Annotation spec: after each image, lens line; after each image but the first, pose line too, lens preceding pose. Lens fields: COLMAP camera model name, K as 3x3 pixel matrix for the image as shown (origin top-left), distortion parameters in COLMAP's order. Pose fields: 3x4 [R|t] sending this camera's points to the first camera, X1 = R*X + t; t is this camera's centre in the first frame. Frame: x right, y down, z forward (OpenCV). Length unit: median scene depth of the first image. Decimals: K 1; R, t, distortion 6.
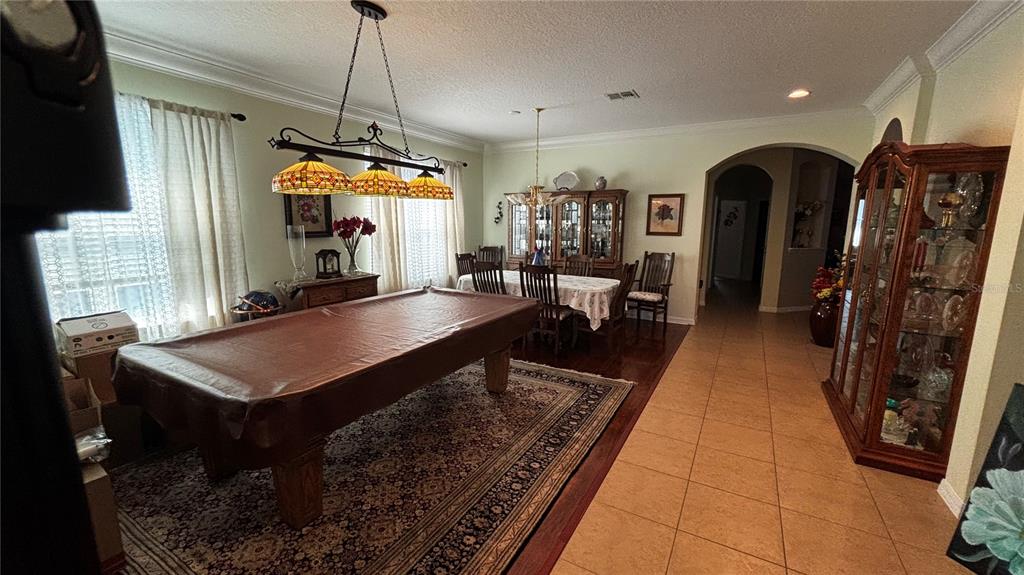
lens RADIAL K [[411.6, 0, 510.5], [0, 411.6, 285.6], [0, 0, 1]] dist [0.000627, -0.000464]
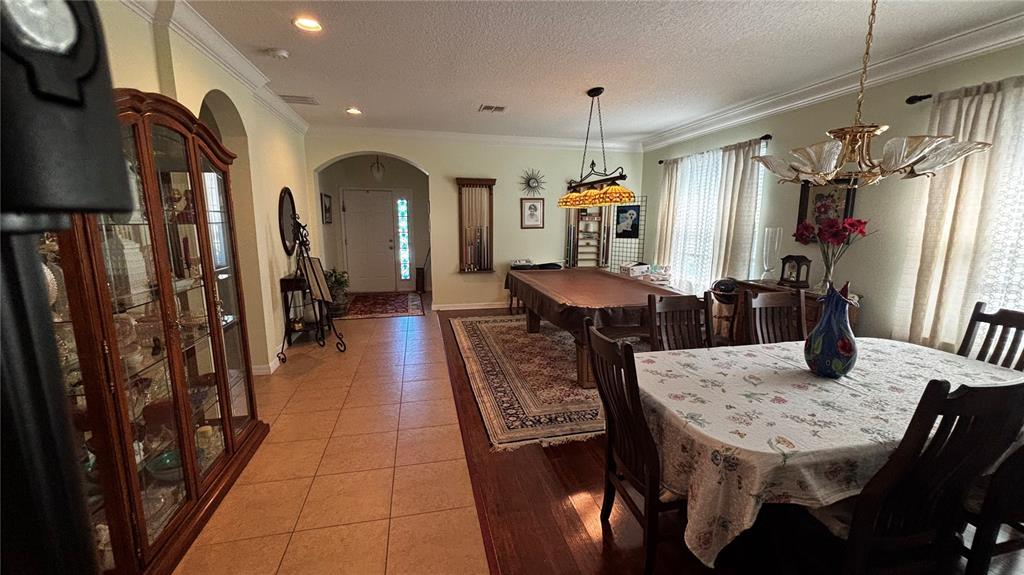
lens RADIAL K [[411.6, 0, 512.7], [0, 411.6, 295.6], [0, 0, 1]] dist [0.000627, -0.000464]
pose [[-0.739724, 0.108662, -0.664079, 0.841671], [-0.114344, 0.952226, 0.283180, -0.256263], [0.663124, 0.285408, -0.691960, 1.681485]]
